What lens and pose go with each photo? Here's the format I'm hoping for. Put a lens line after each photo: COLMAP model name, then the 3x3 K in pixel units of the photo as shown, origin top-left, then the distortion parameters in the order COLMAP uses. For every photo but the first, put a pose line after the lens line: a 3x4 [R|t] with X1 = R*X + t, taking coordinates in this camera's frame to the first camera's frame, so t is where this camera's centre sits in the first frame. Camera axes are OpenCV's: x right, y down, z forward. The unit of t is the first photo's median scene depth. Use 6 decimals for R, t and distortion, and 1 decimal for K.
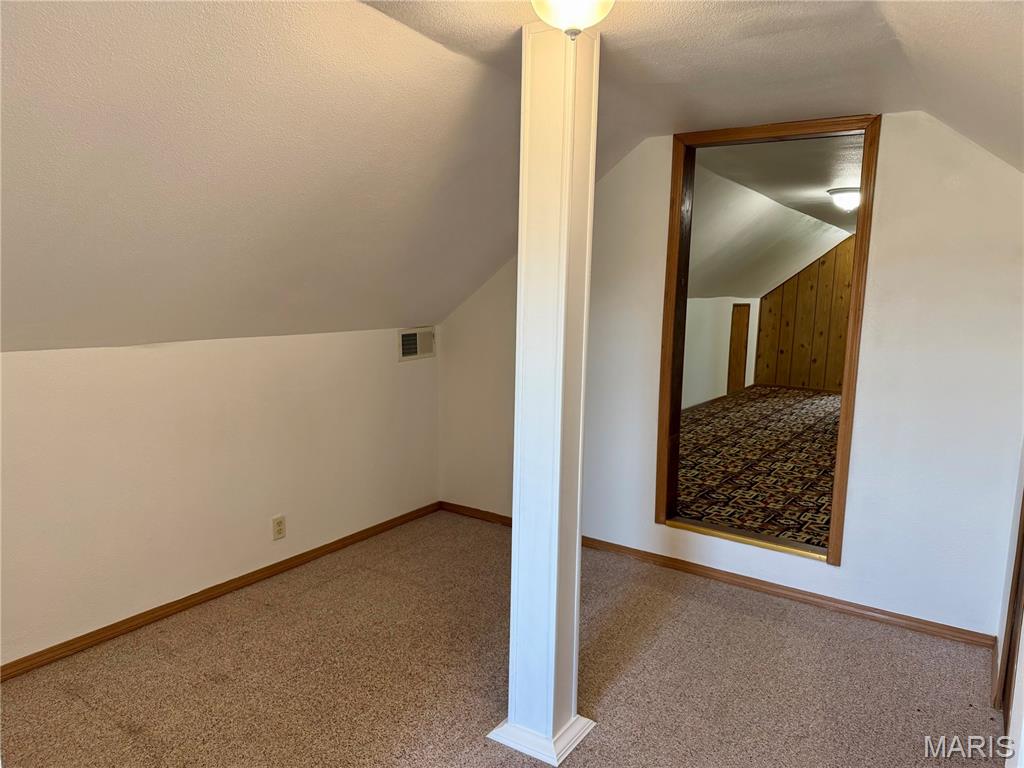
lens RADIAL K [[707.5, 0, 512.0], [0, 707.5, 384.0], [0, 0, 1]] dist [0.107485, -0.140919]
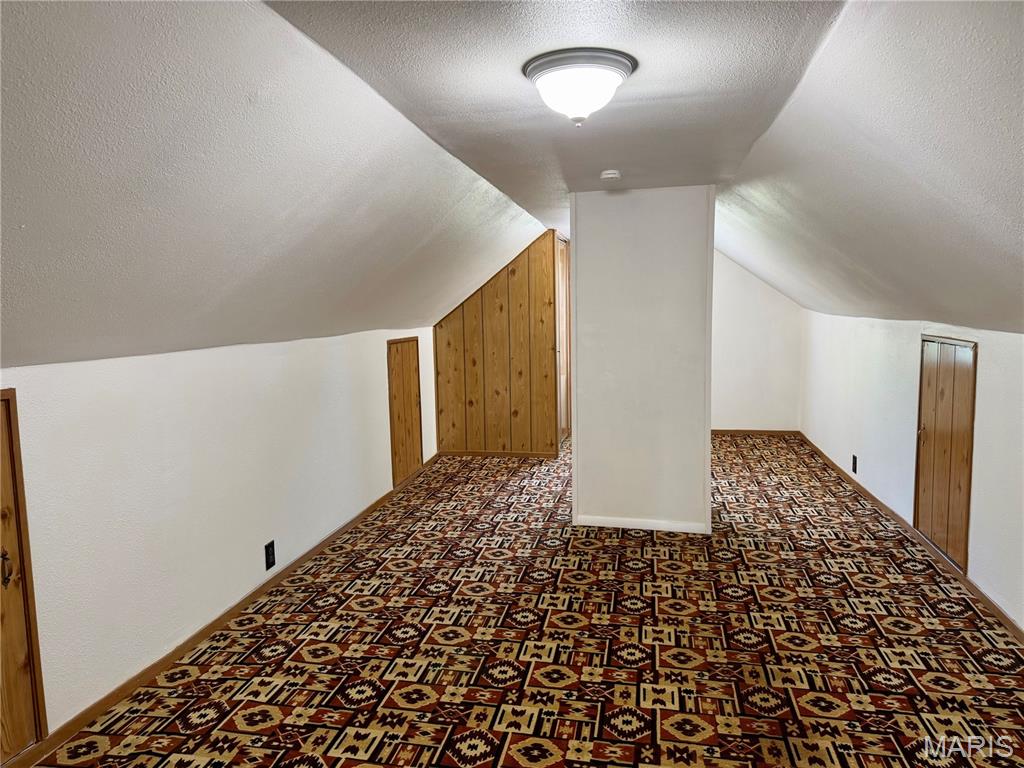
lens RADIAL K [[707.5, 0, 512.0], [0, 707.5, 384.0], [0, 0, 1]] dist [0.107485, -0.140919]
pose [[0.915395, -0.090395, 0.392276, 0.154644], [0.096711, 0.995306, 0.003677, -0.063619], [-0.390767, 0.034572, 0.919840, 0.376049]]
